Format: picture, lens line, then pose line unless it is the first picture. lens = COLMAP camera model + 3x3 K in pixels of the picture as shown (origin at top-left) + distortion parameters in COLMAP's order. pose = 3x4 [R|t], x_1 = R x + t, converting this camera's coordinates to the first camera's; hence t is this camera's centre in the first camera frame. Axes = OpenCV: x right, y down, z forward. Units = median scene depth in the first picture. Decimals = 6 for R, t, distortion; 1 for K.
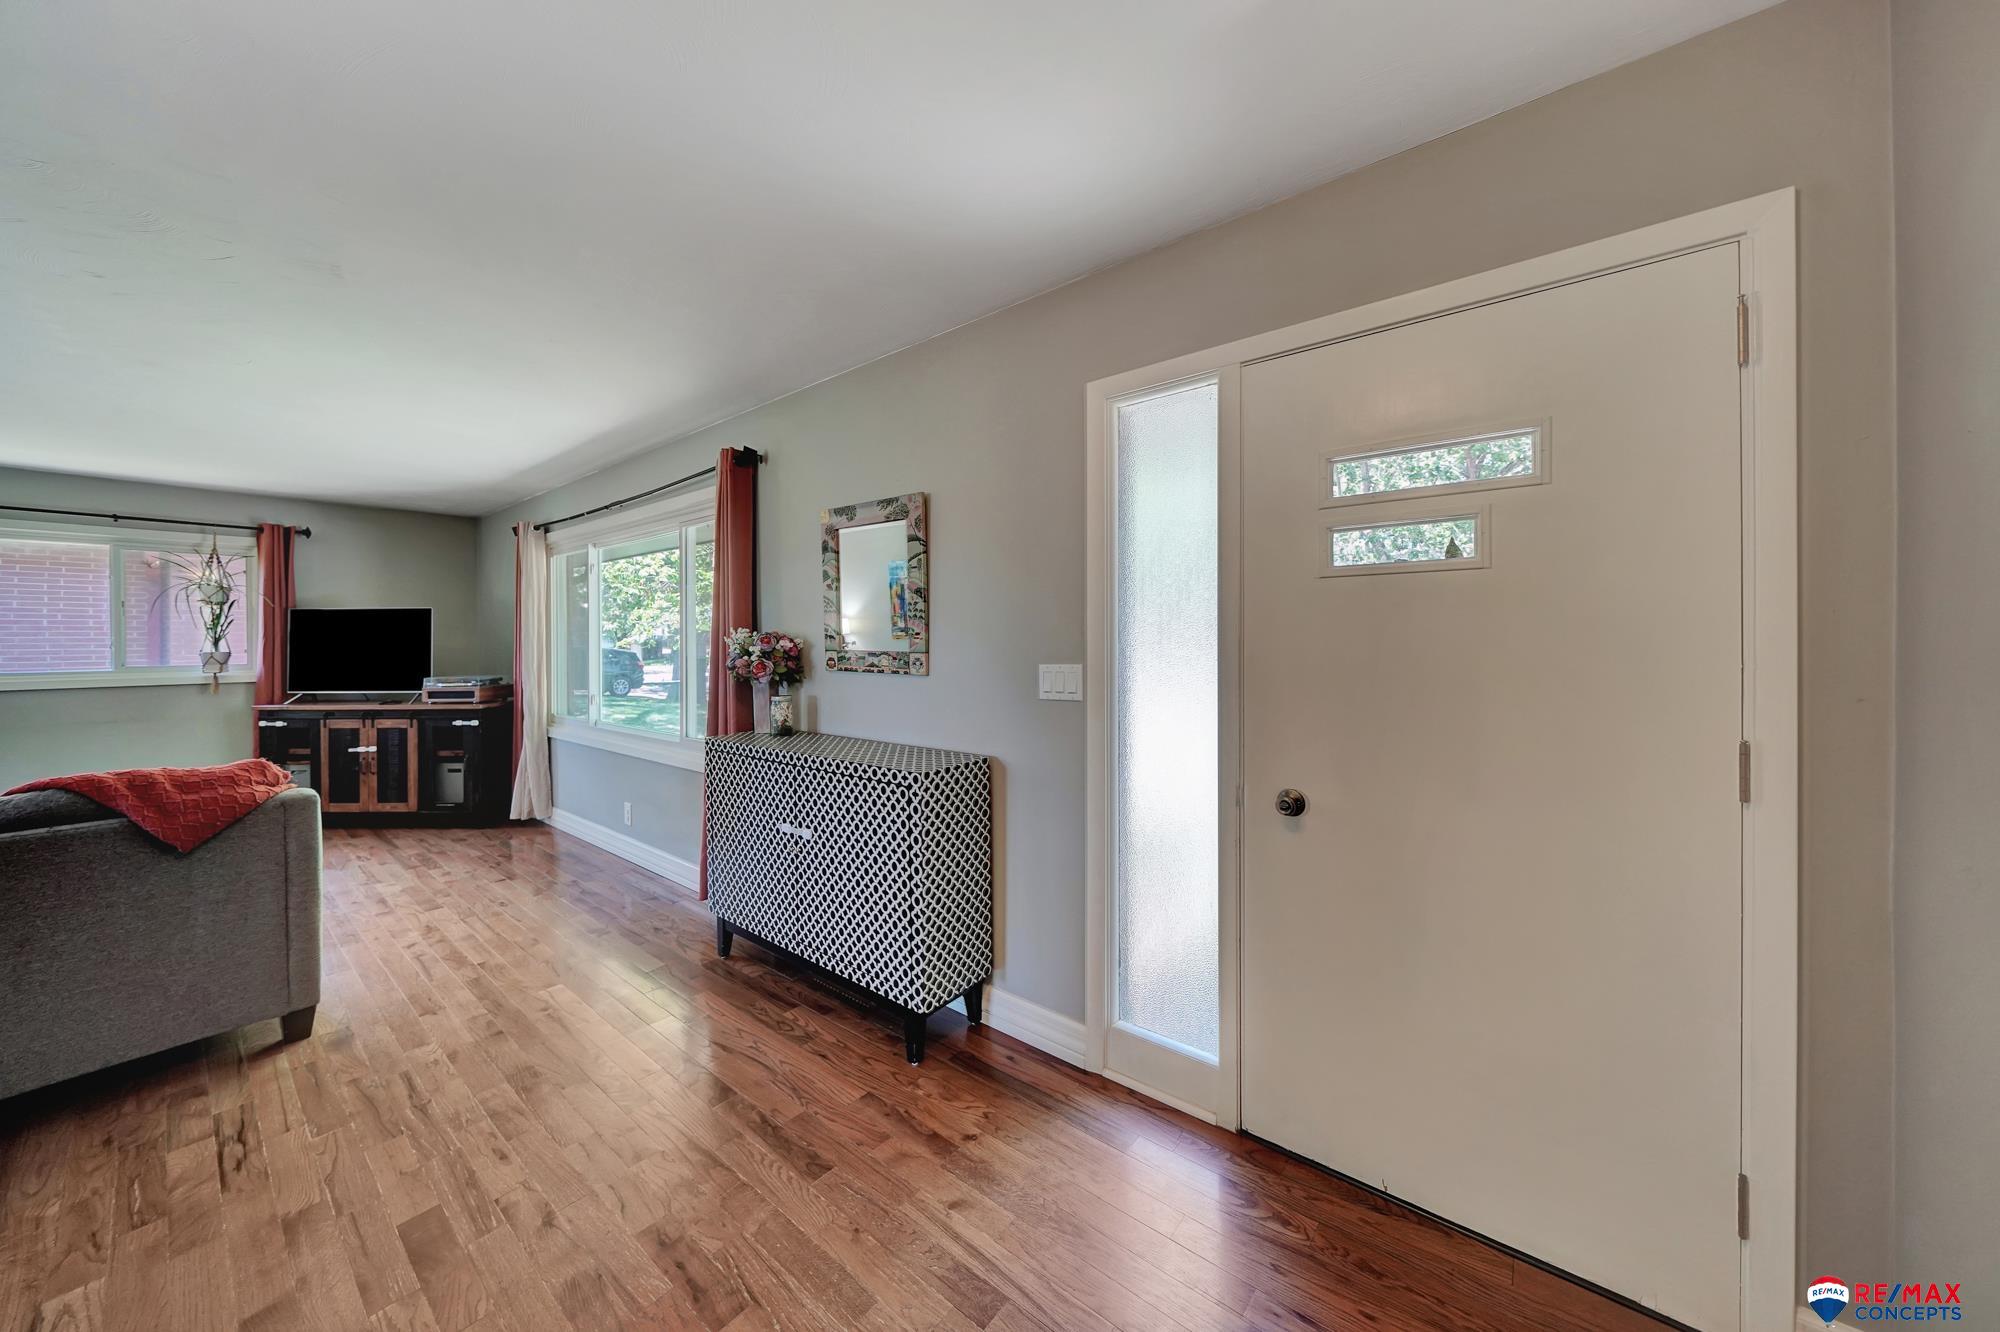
lens RADIAL K [[686.7, 0, 993.3], [0, 686.7, 658.3], [0, 0, 1]] dist [-0.003123, -0.000062]
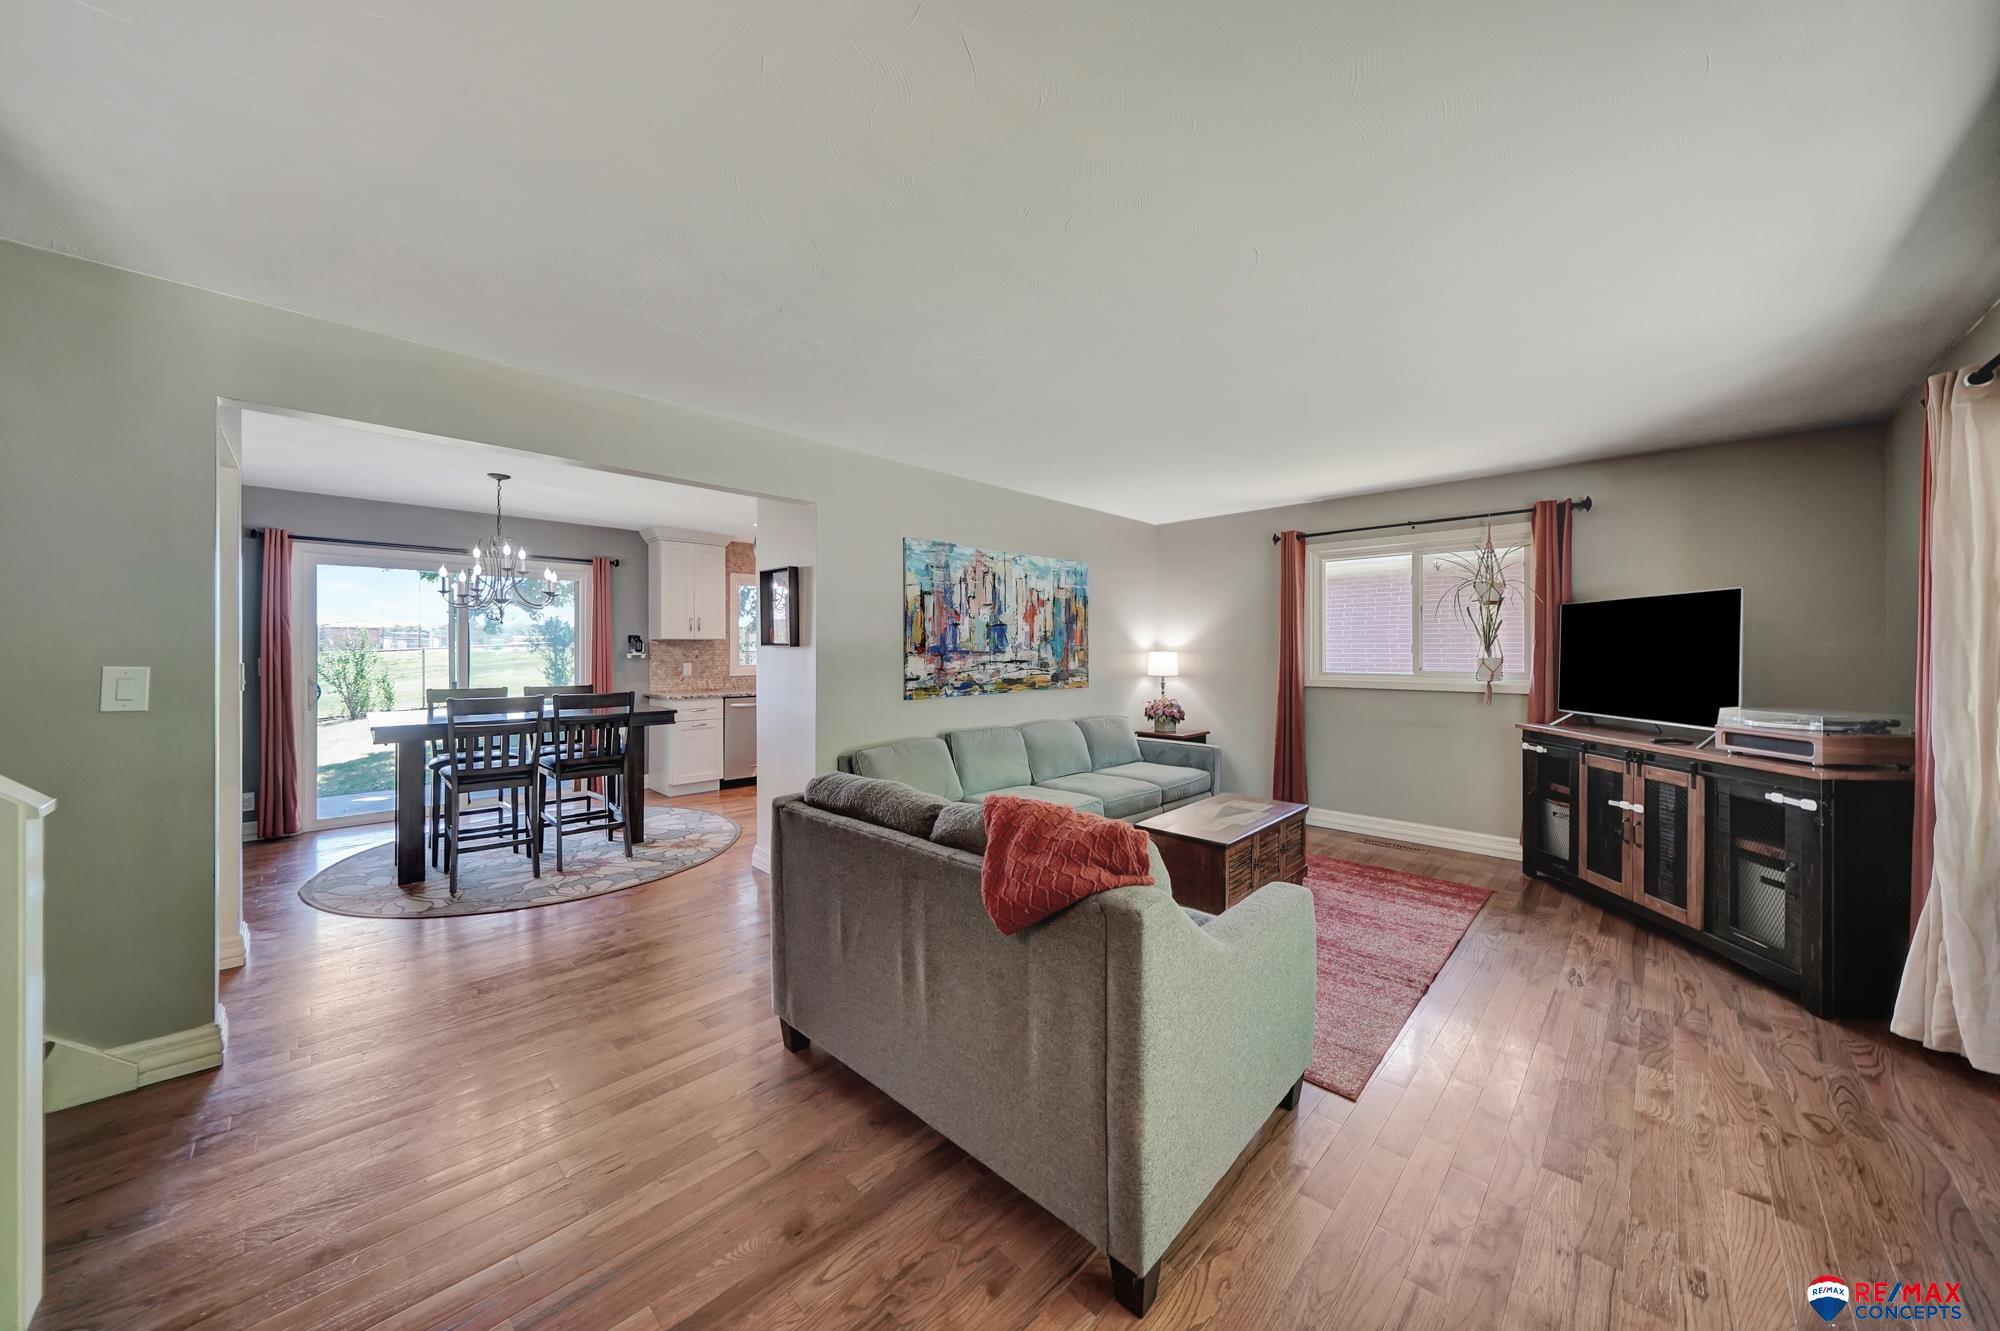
lens RADIAL K [[689.5, 0, 997.3], [0, 689.5, 640.2], [0, 0, 1]] dist [0.002206, 0.000274]
pose [[-0.082735, -0.008469, -0.996536, -0.188100], [-0.024290, 0.999684, -0.006480, -0.010652], [0.996276, 0.023669, -0.082915, 0.433888]]
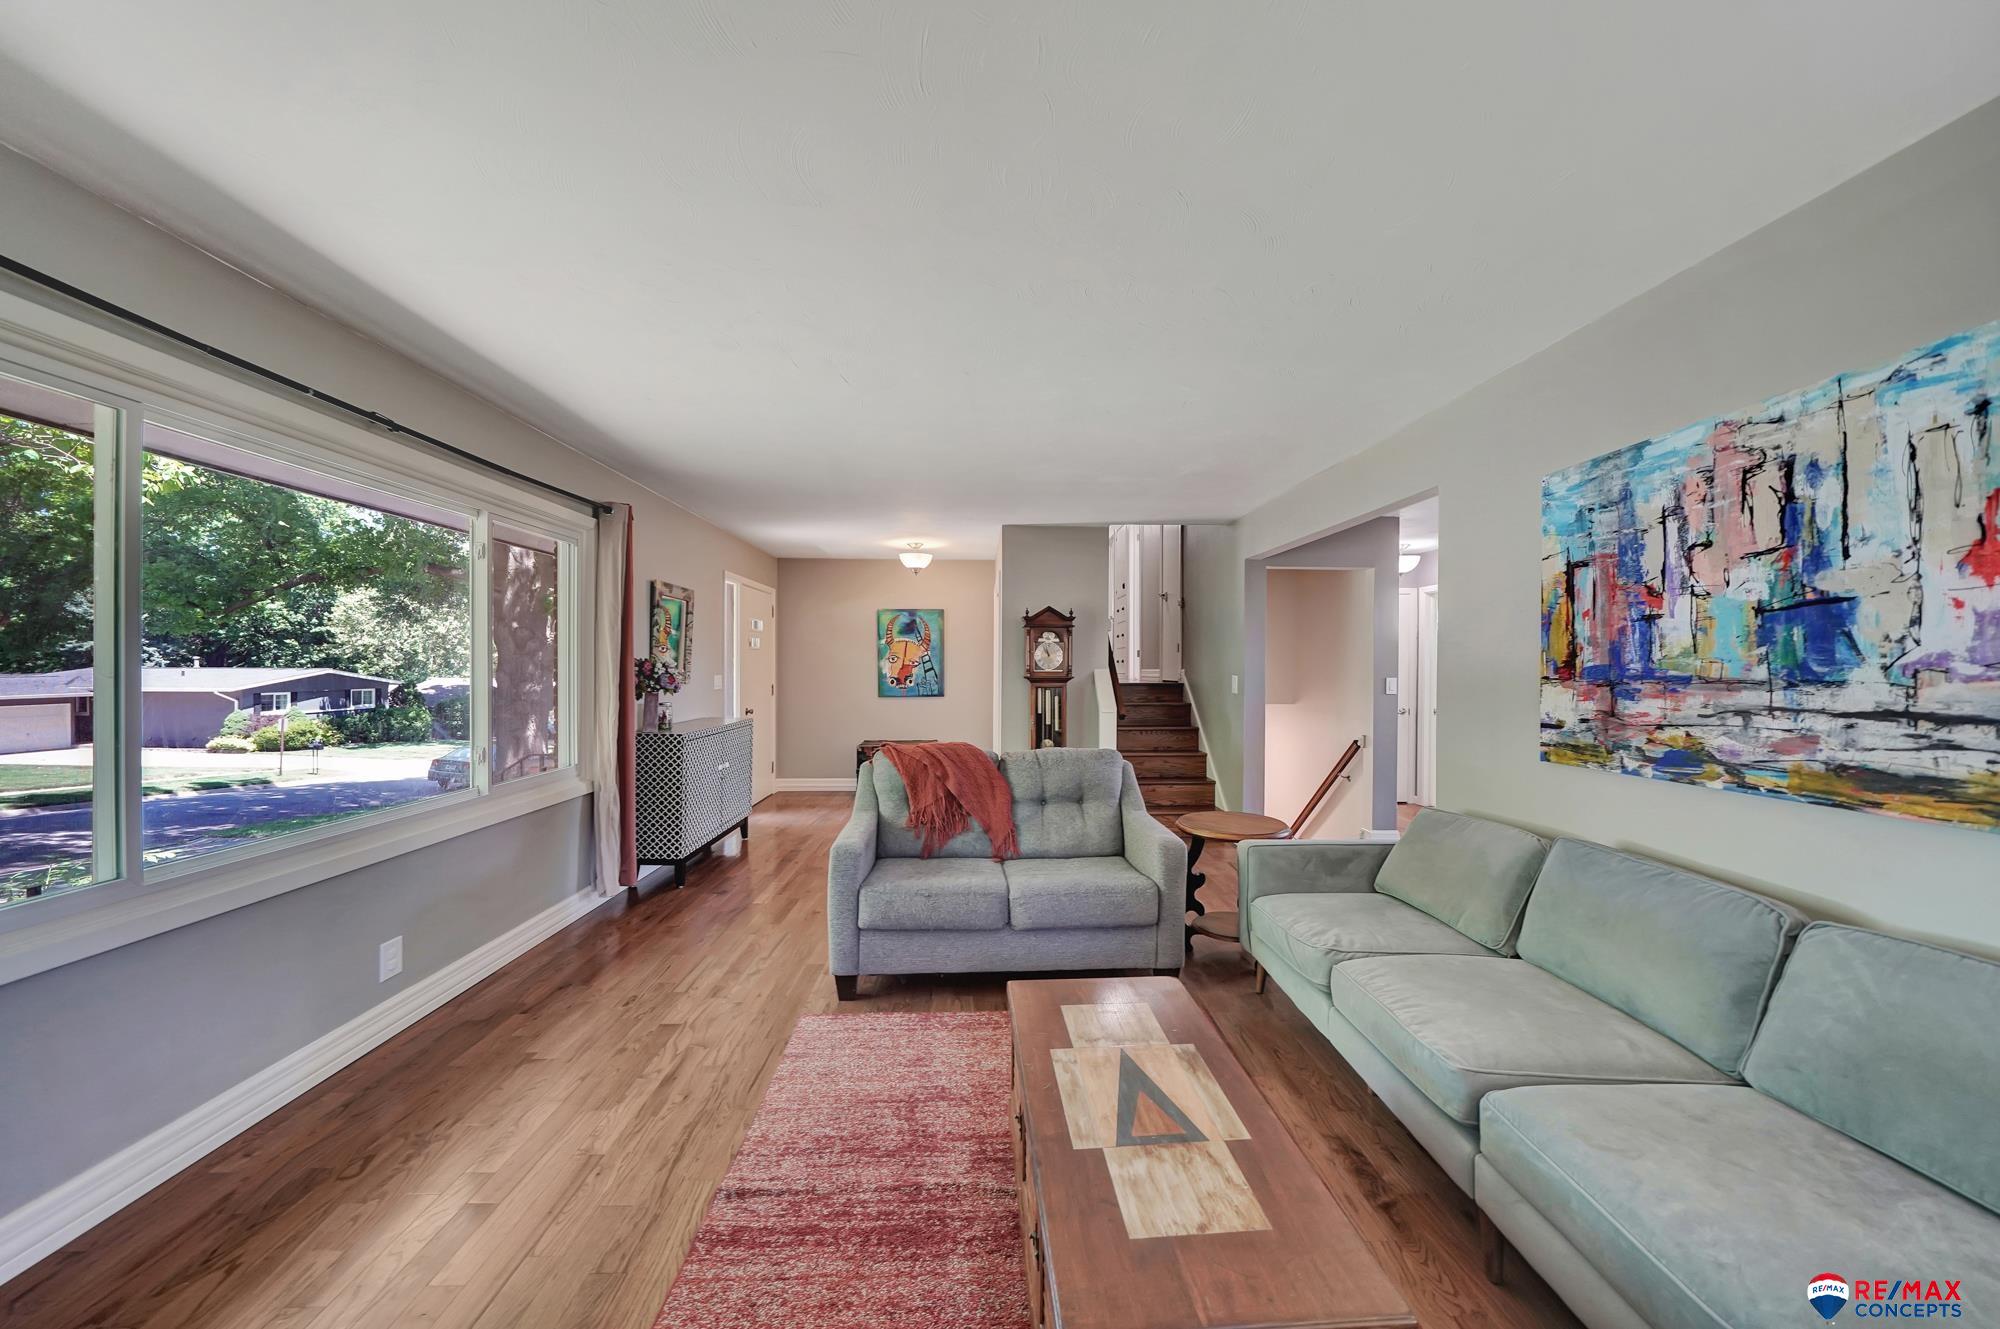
lens RADIAL K [[709.6, 0, 1000.0], [0, 709.6, 664.5], [0, 0, 1]] dist [-0.001995, -0.000037]
pose [[-0.658229, 0.001047, 0.752817, -1.146197], [0.012678, 0.999873, 0.009695, -0.017237], [-0.752711, 0.015926, -0.658159, 0.866936]]
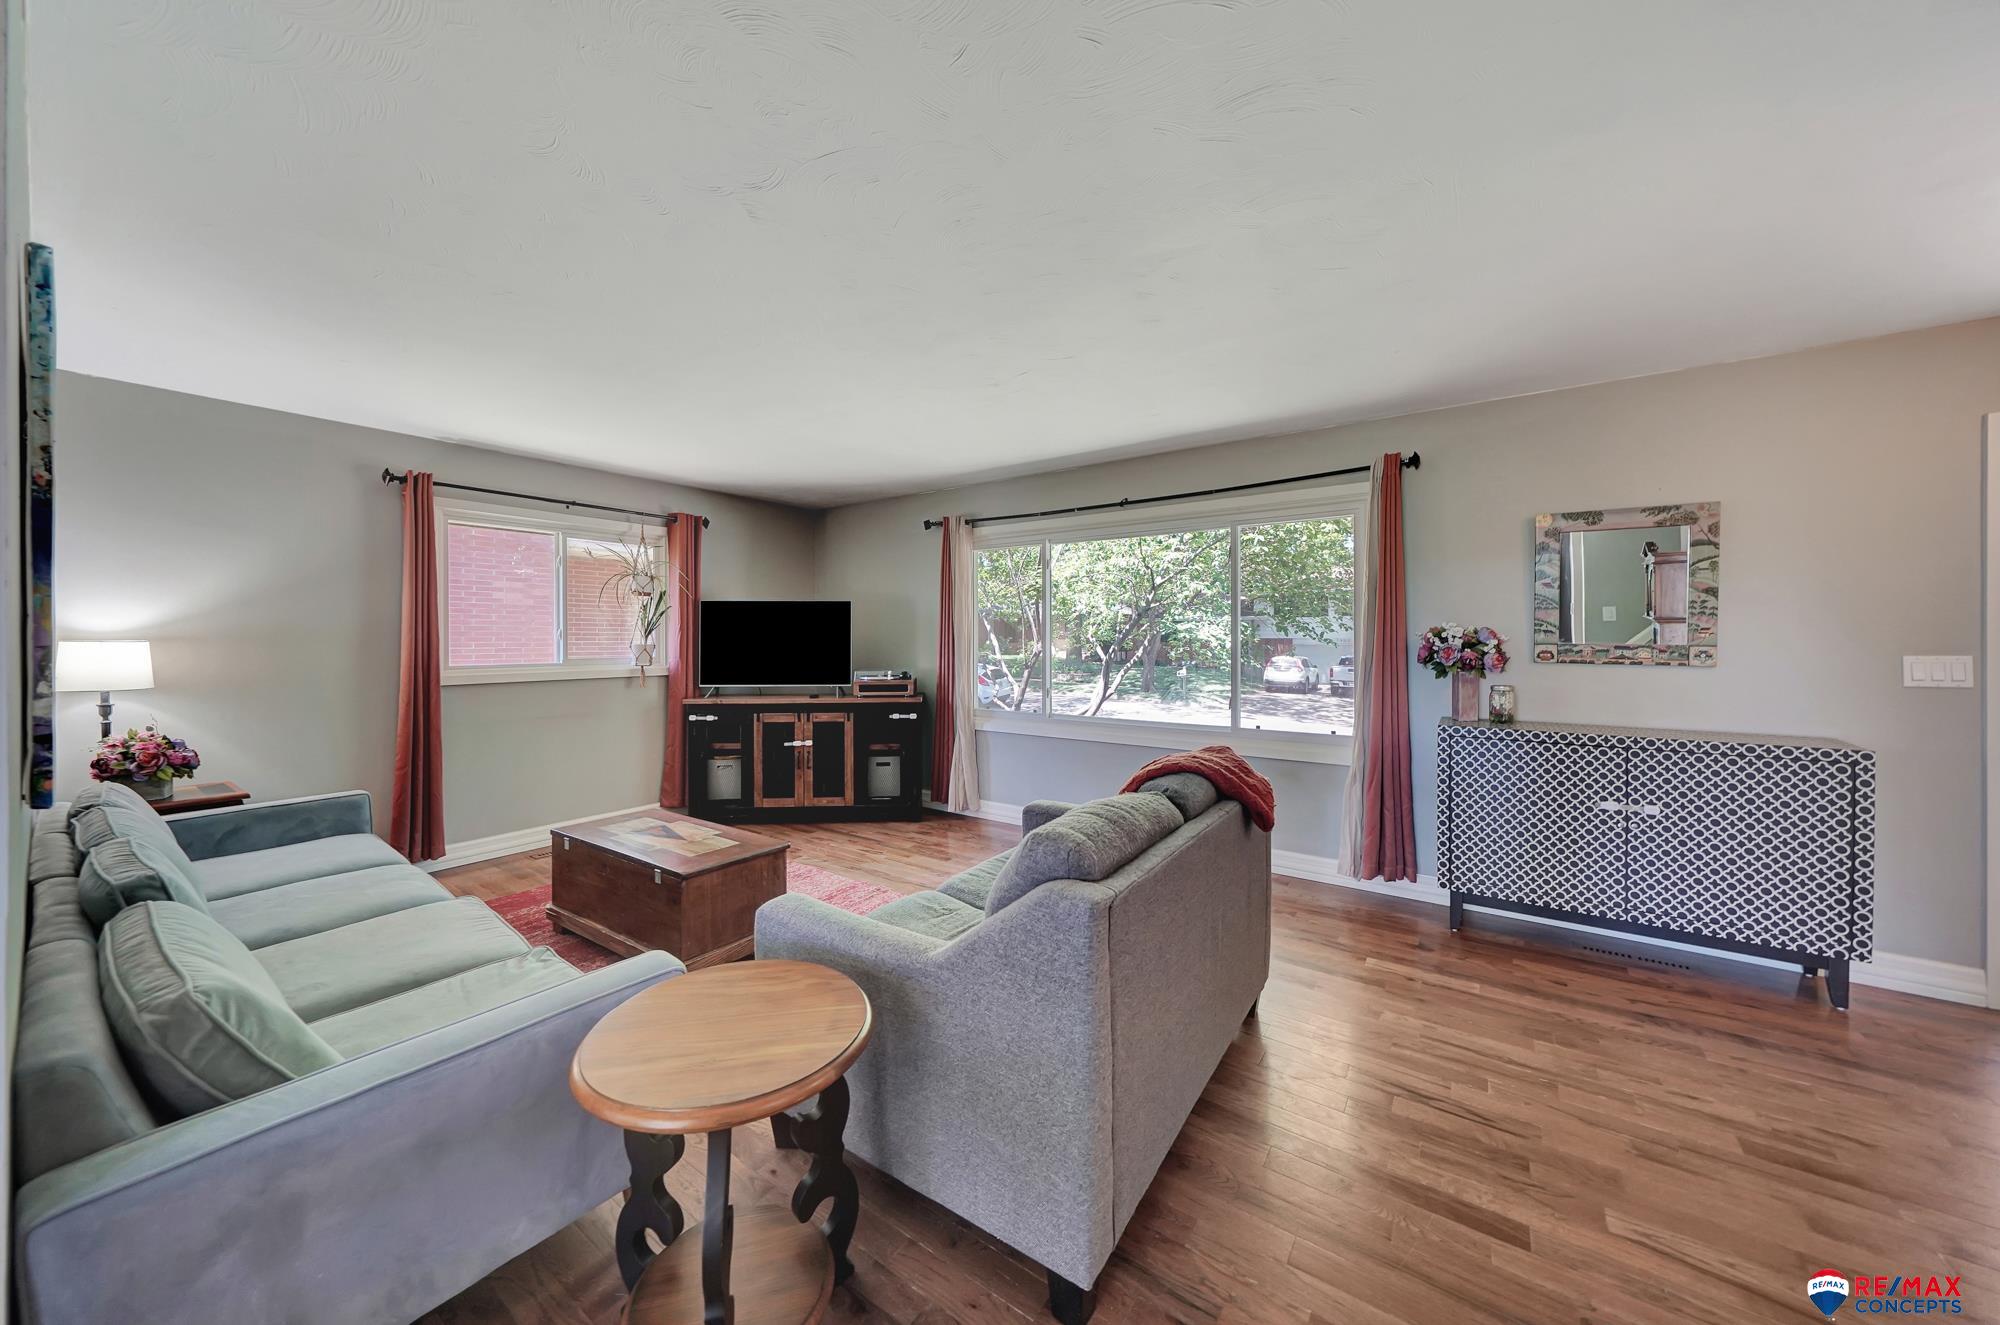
lens RADIAL K [[690.2, 0, 999.6], [0, 690.2, 647.9], [0, 0, 1]] dist [-0.001745, -0.000173]
pose [[0.997302, 0.003018, 0.073348, -0.704800], [-0.002261, 0.999943, -0.010392, 0.004985], [-0.073375, 0.010198, 0.997252, -0.013965]]
